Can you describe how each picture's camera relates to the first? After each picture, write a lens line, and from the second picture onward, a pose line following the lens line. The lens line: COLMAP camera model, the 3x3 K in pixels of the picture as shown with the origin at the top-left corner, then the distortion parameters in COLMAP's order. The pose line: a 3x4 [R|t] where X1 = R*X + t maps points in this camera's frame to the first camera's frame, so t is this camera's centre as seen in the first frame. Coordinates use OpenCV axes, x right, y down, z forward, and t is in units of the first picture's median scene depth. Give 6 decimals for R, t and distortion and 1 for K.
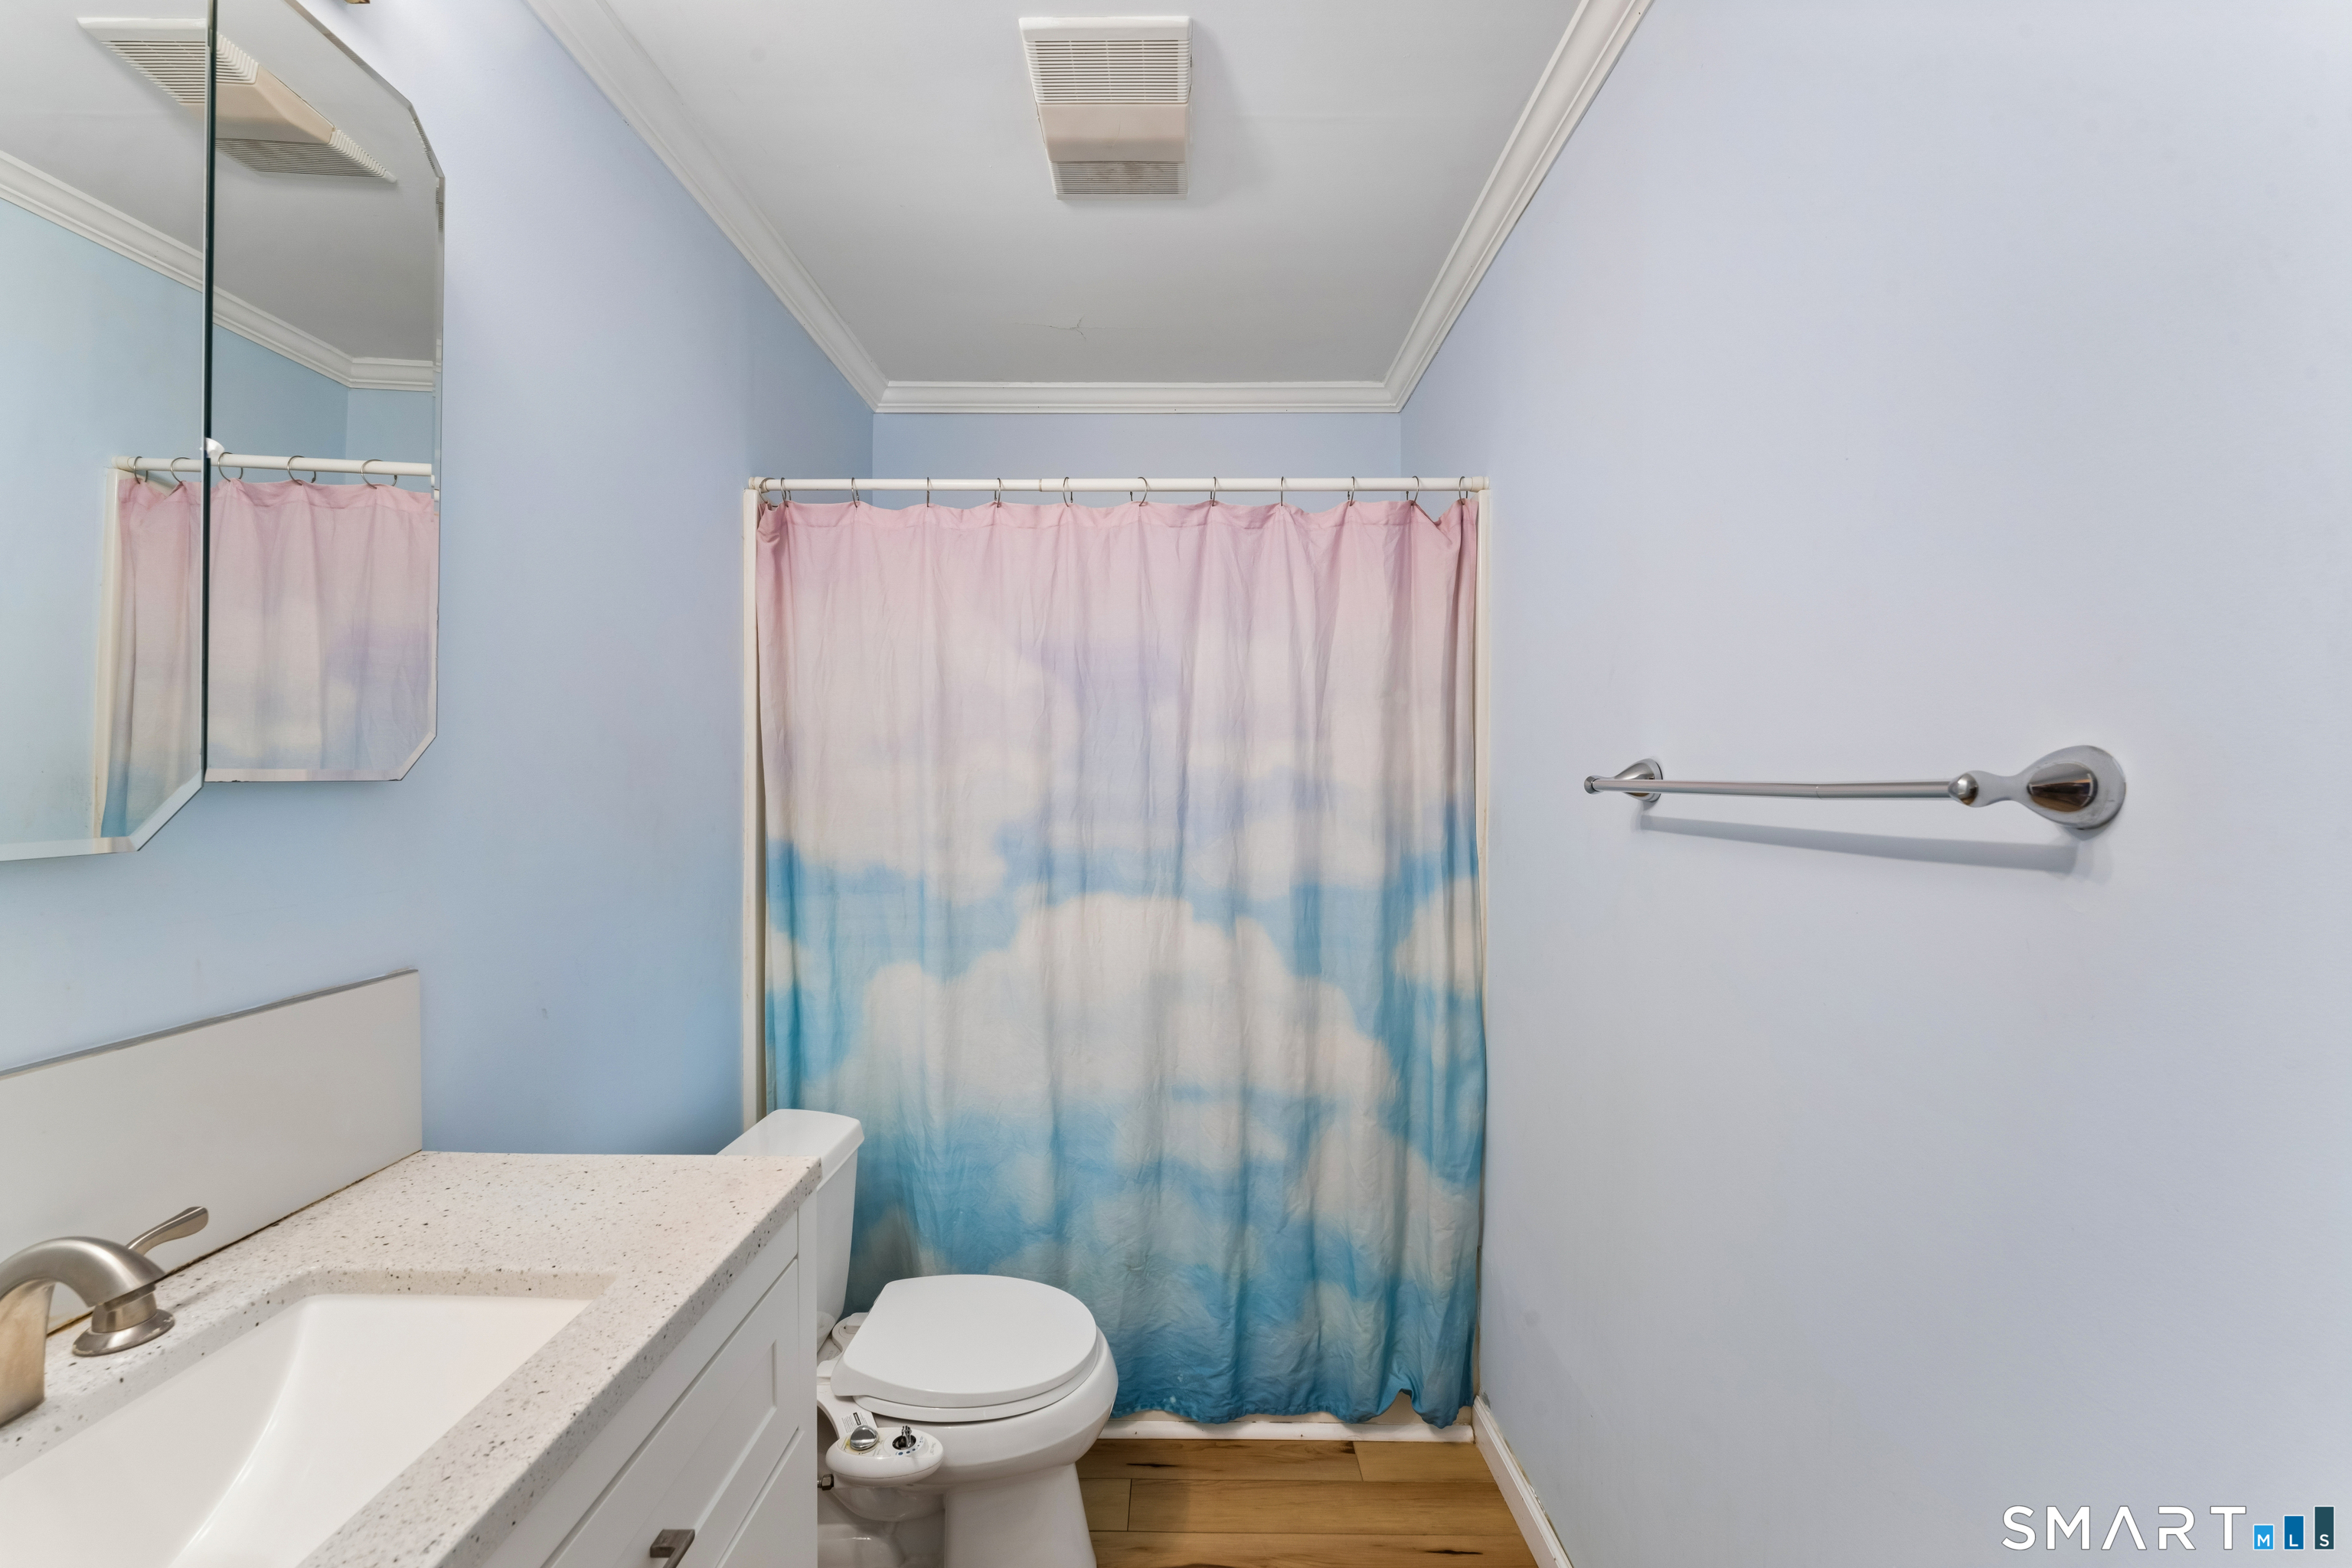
lens RADIAL K [[984.1, 0, 1176.0], [0, 984.1, 784.0], [0, 0, 1]] dist [0.000080, -0.000006]
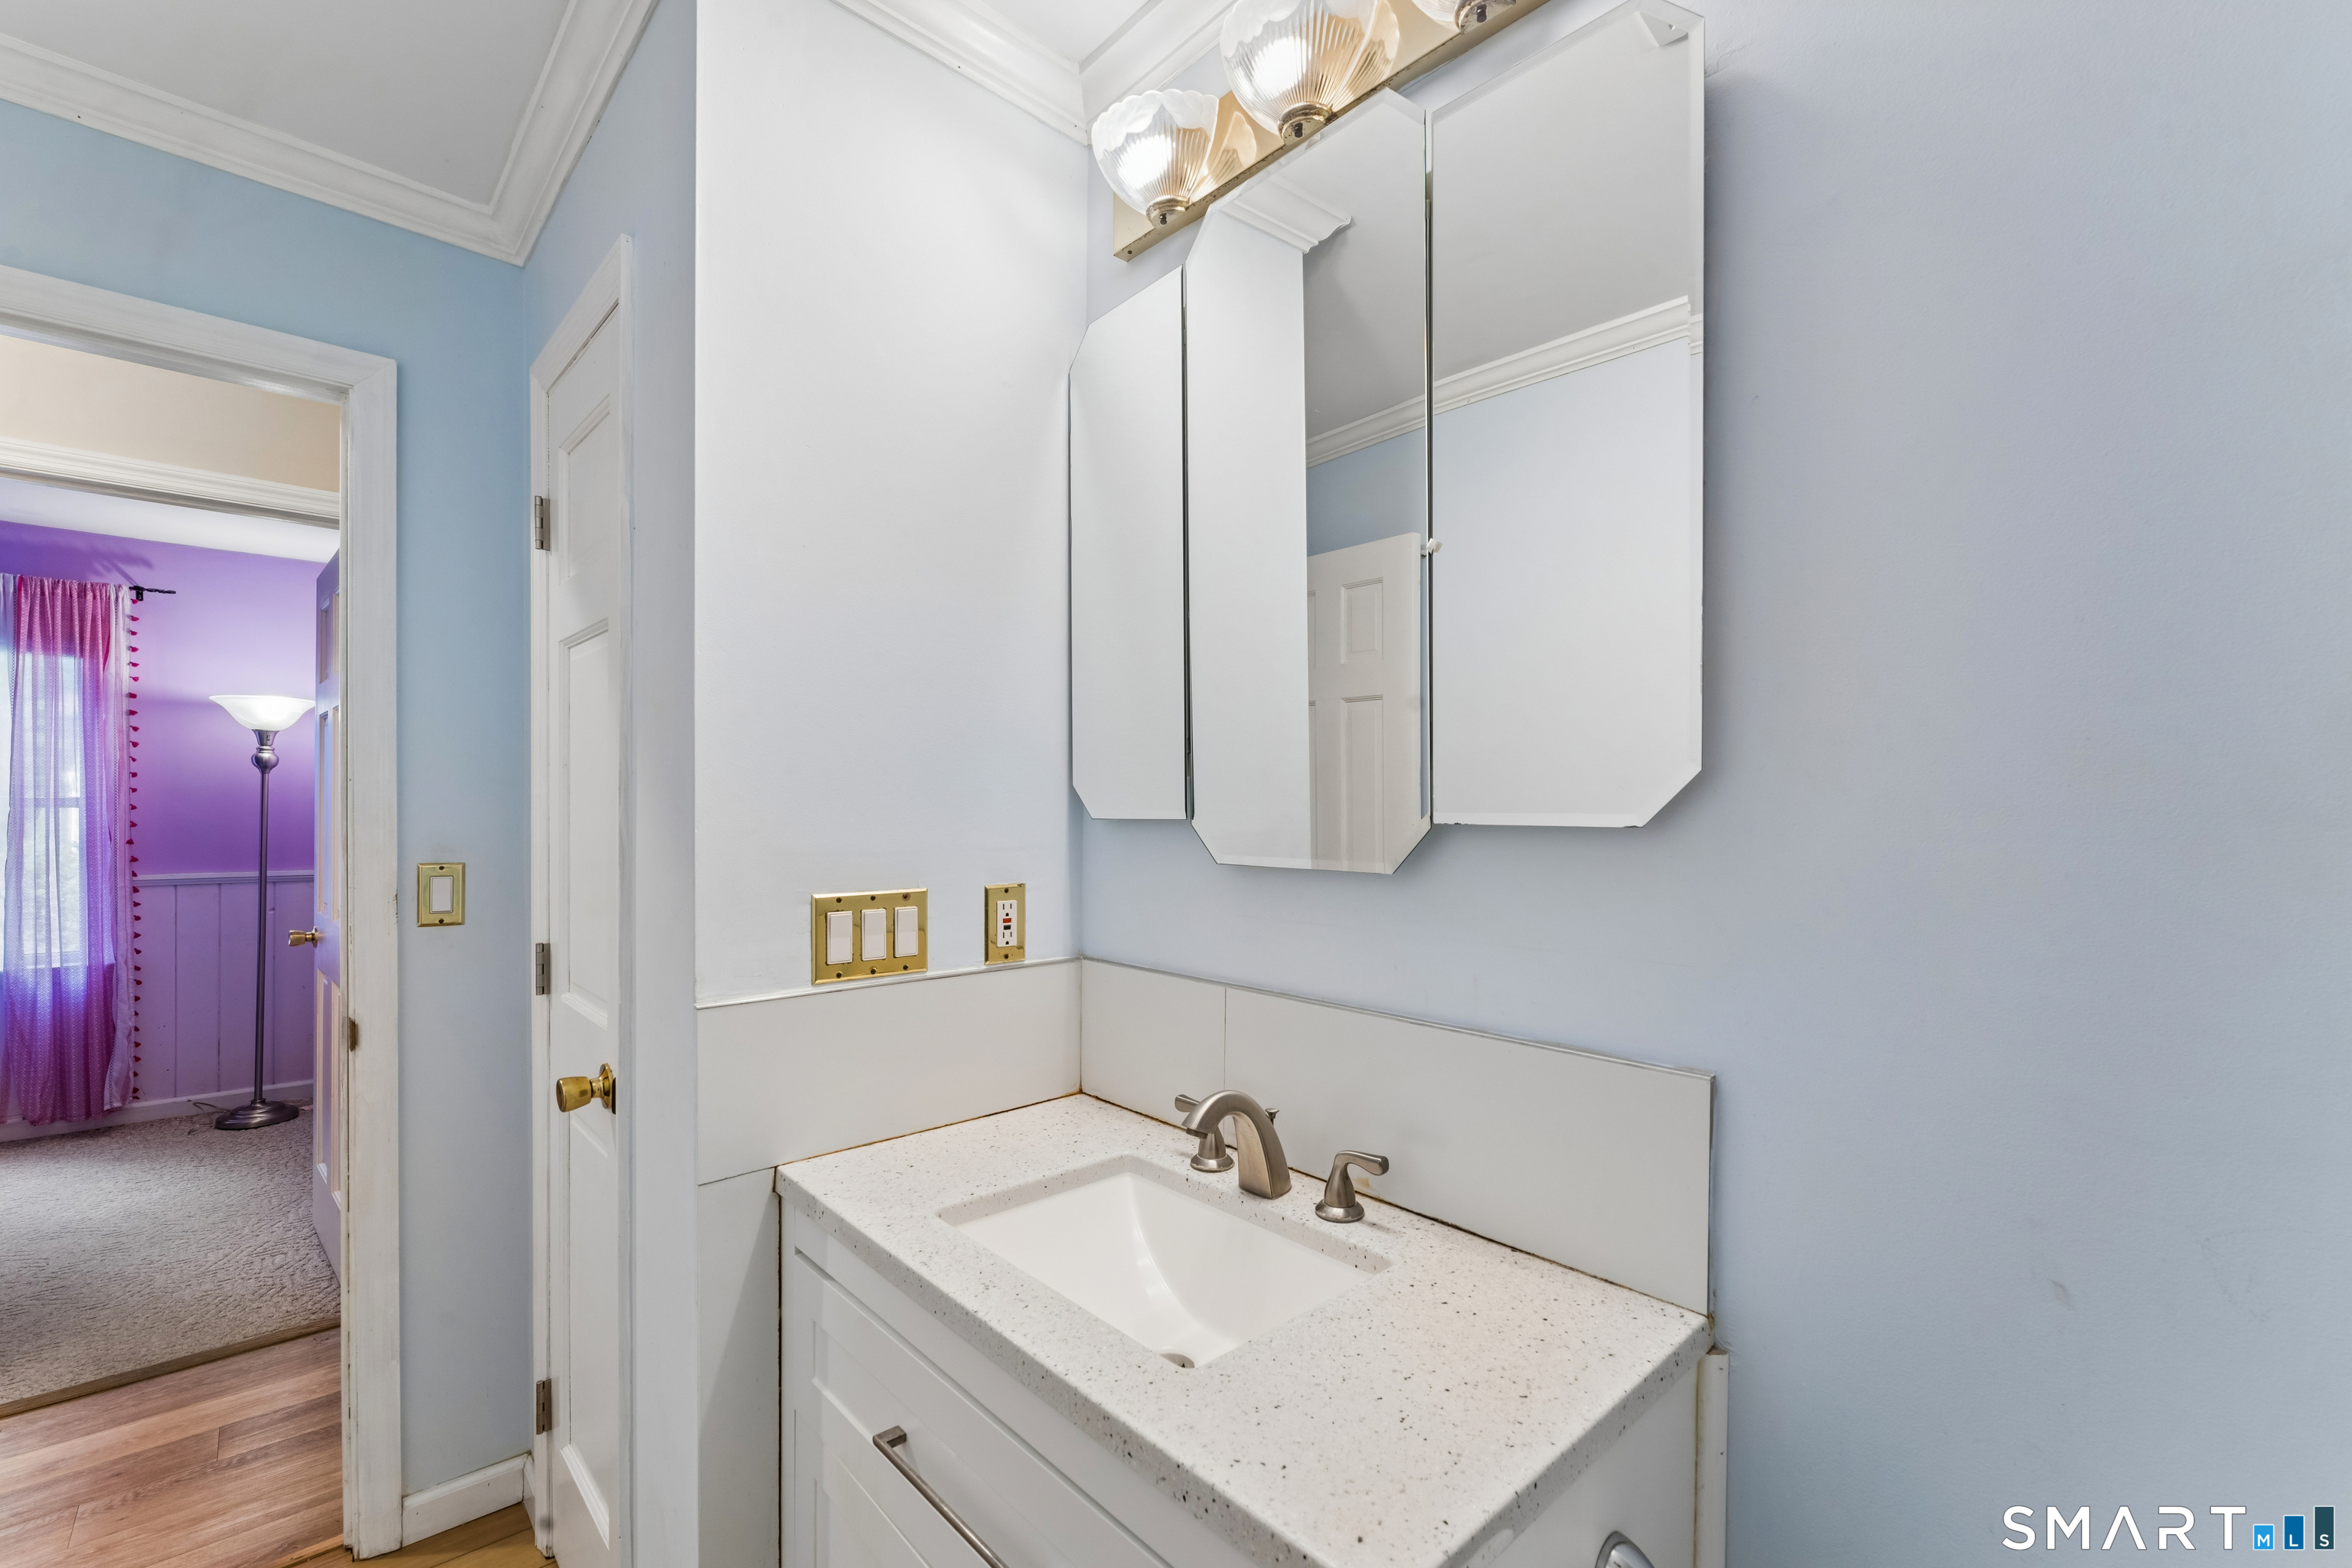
lens RADIAL K [[984.1, 0, 1176.0], [0, 984.1, 784.0], [0, 0, 1]] dist [0.000080, -0.000006]
pose [[-0.733693, -0.018097, -0.679240, 0.070837], [-0.008382, 0.999810, -0.017584, -0.026574], [0.679429, -0.007208, -0.733706, 1.728969]]
